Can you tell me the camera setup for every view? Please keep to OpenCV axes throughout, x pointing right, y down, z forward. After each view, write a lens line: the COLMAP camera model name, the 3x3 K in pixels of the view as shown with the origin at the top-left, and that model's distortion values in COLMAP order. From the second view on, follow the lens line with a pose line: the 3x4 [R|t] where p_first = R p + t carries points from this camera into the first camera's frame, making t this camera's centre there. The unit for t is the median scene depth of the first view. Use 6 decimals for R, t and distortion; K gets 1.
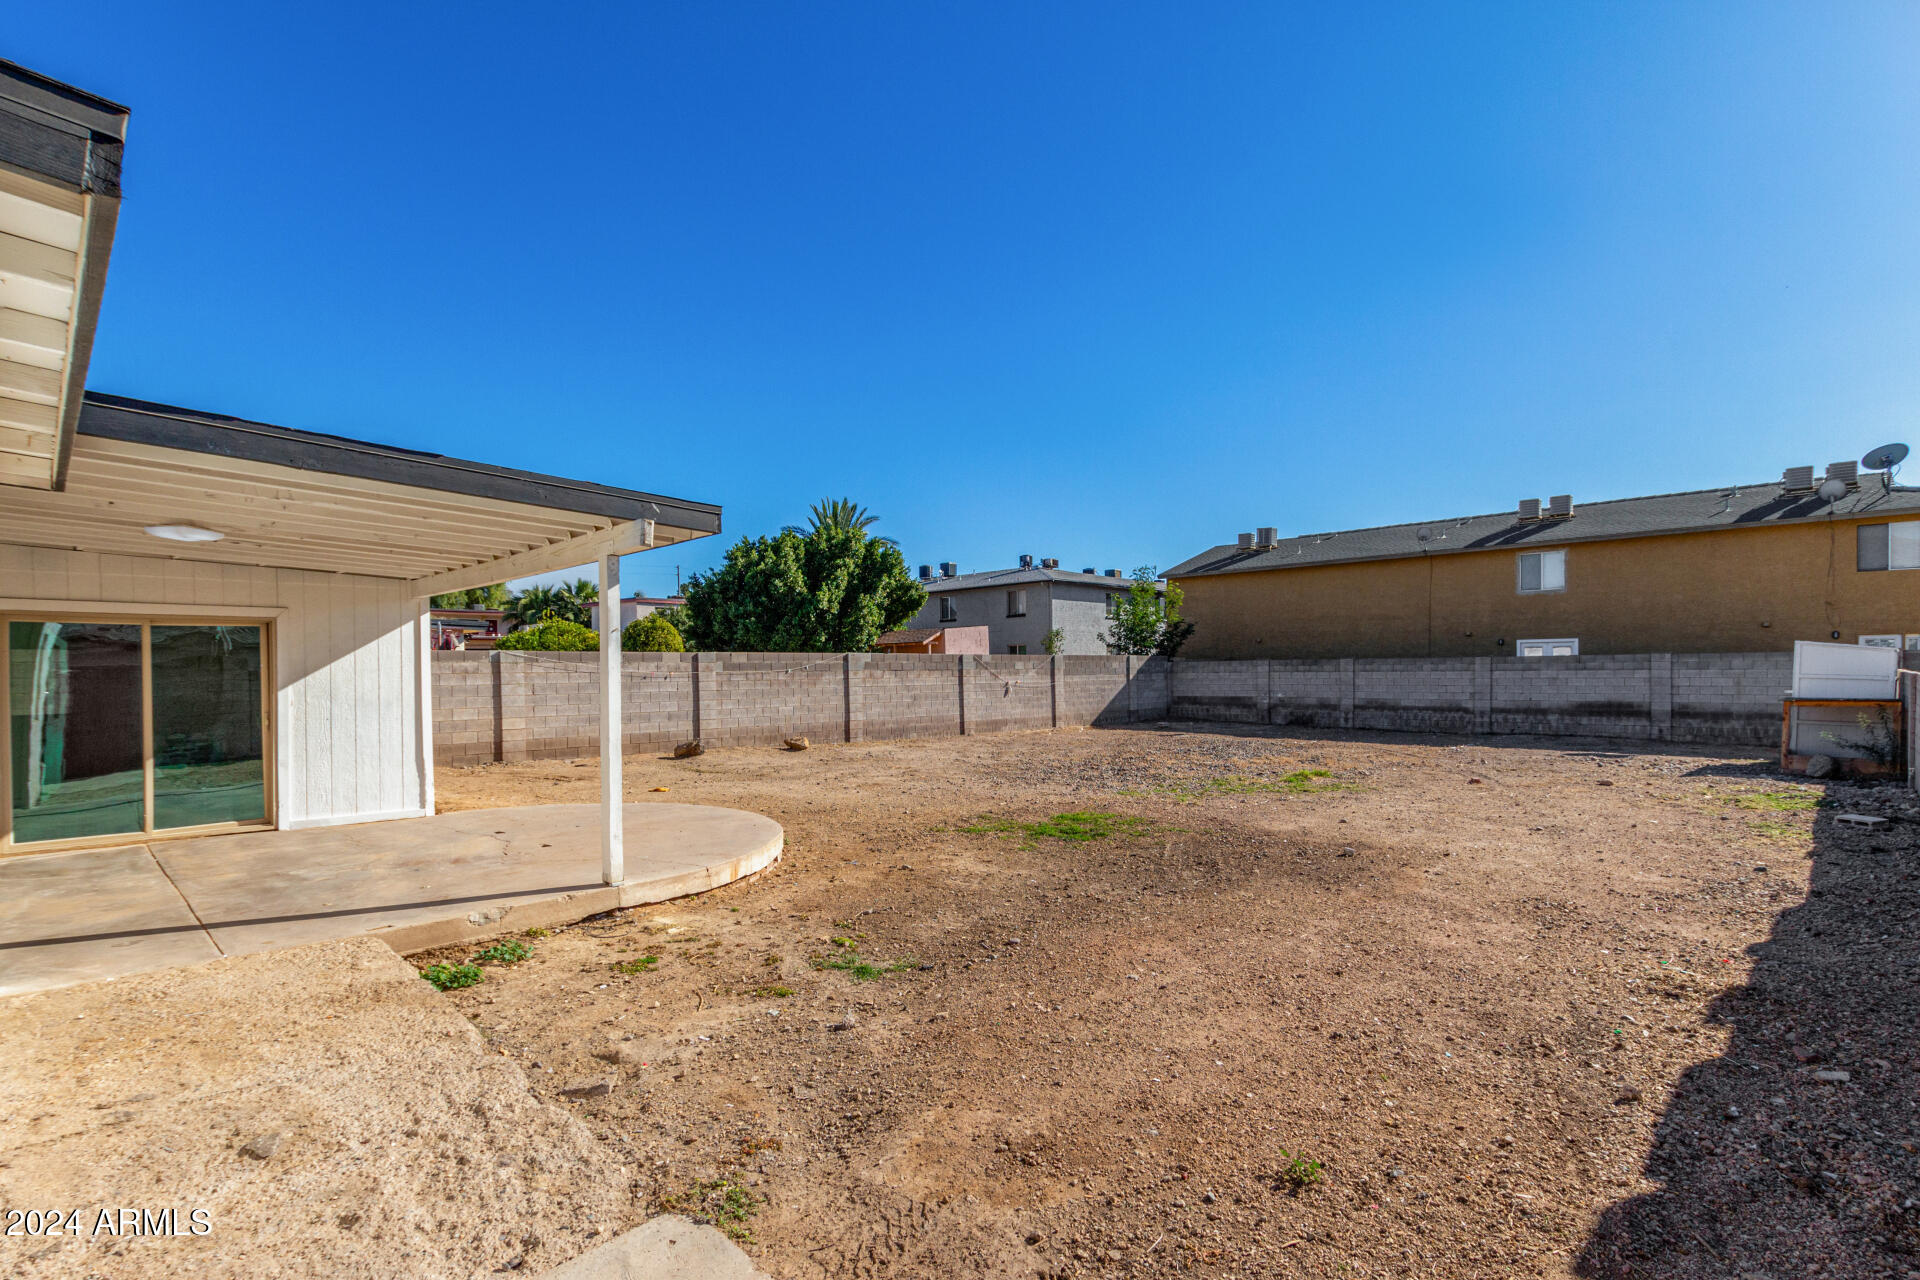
lens RADIAL K [[887.2, 0, 961.6], [0, 887.2, 657.6], [0, 0, 1]] dist [0.010879, -0.005317]
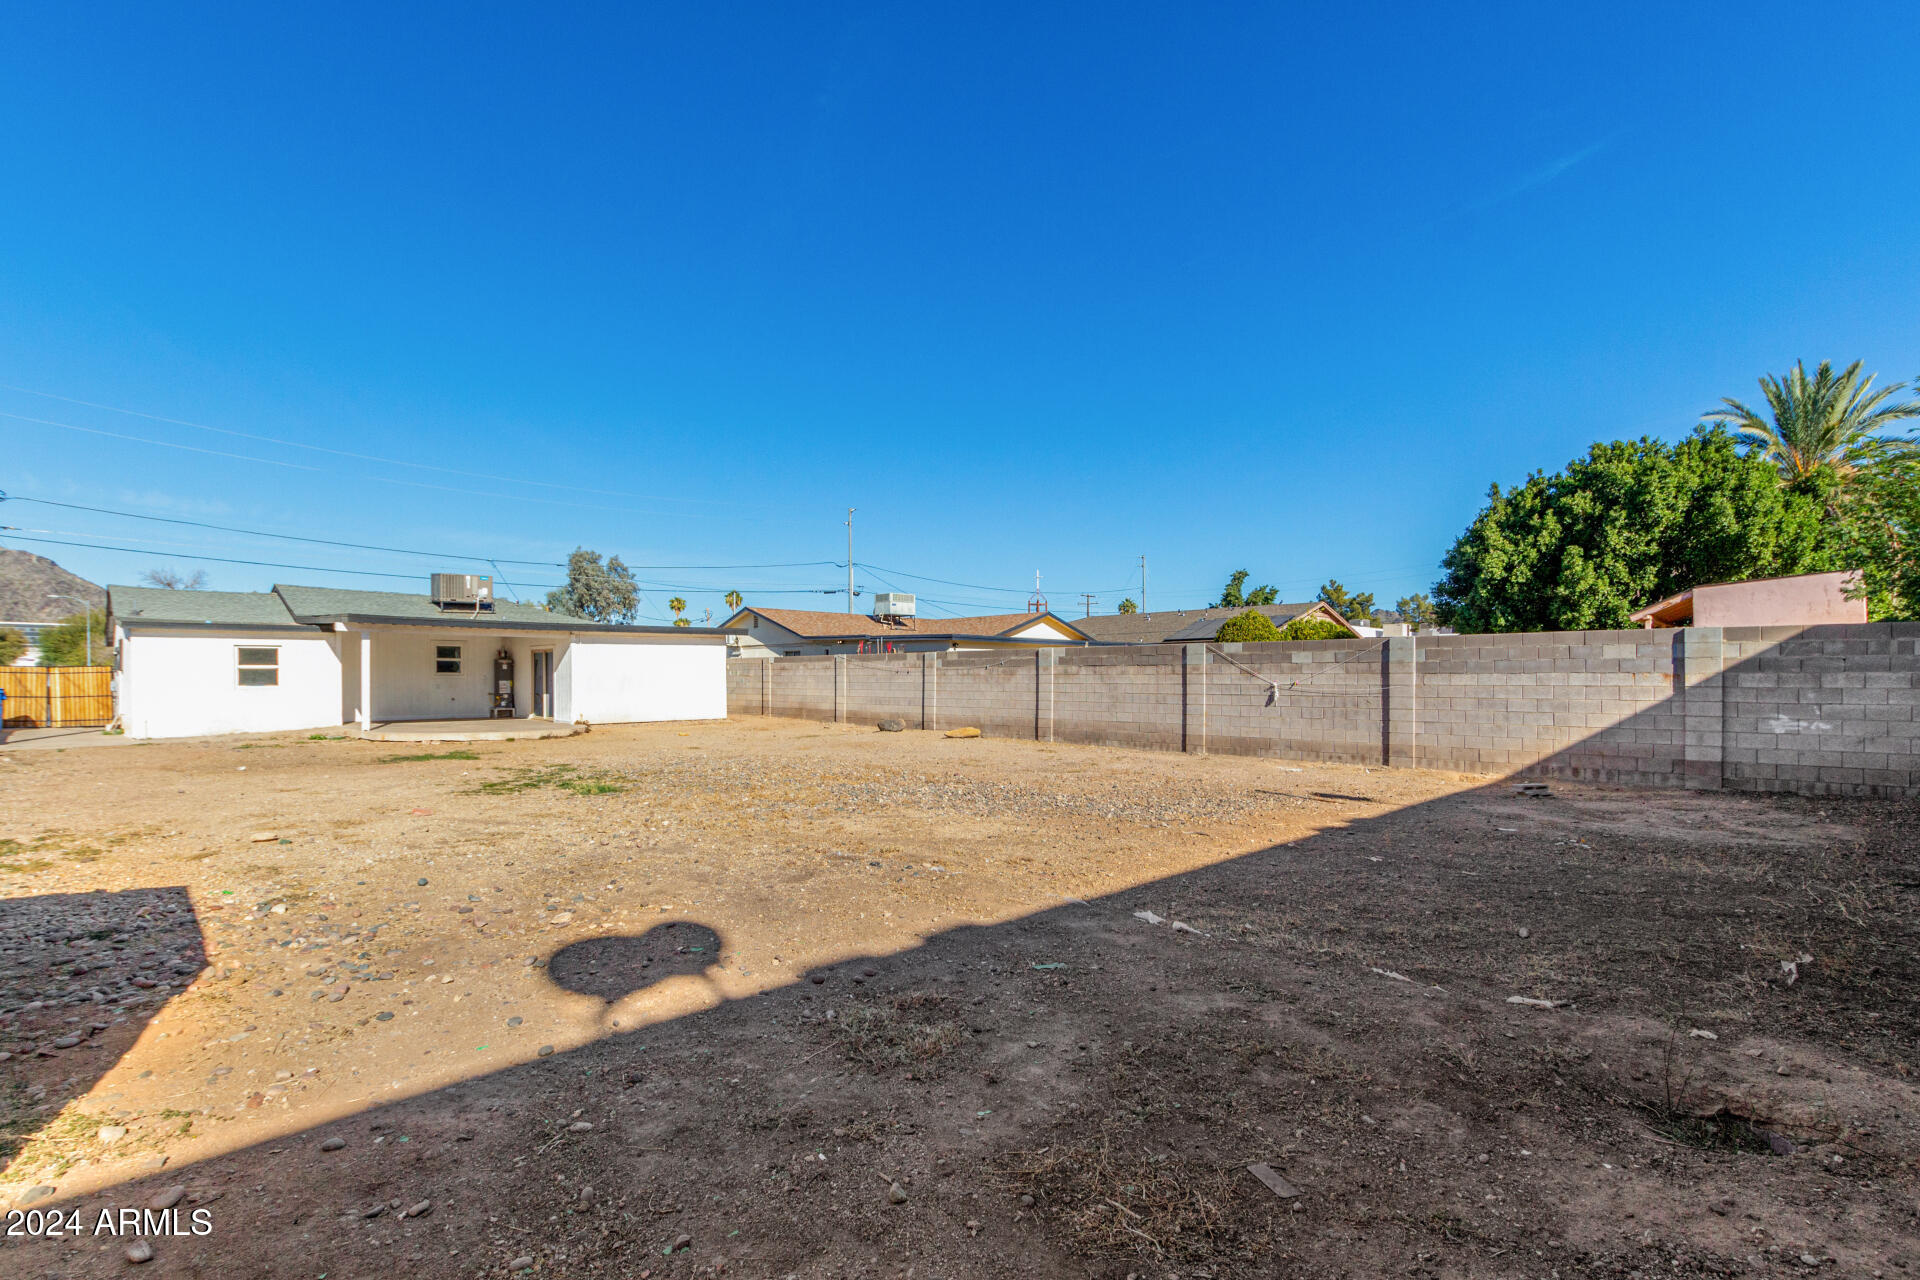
lens RADIAL K [[887.2, 0, 994.2], [0, 887.2, 674.4], [0, 0, 1]] dist [0.010879, -0.005317]
pose [[0.015167, 0.000233, -0.999885, 0.803638], [0.010498, 0.999945, 0.000392, 0.021722], [0.999830, -0.010502, 0.015164, 0.892944]]
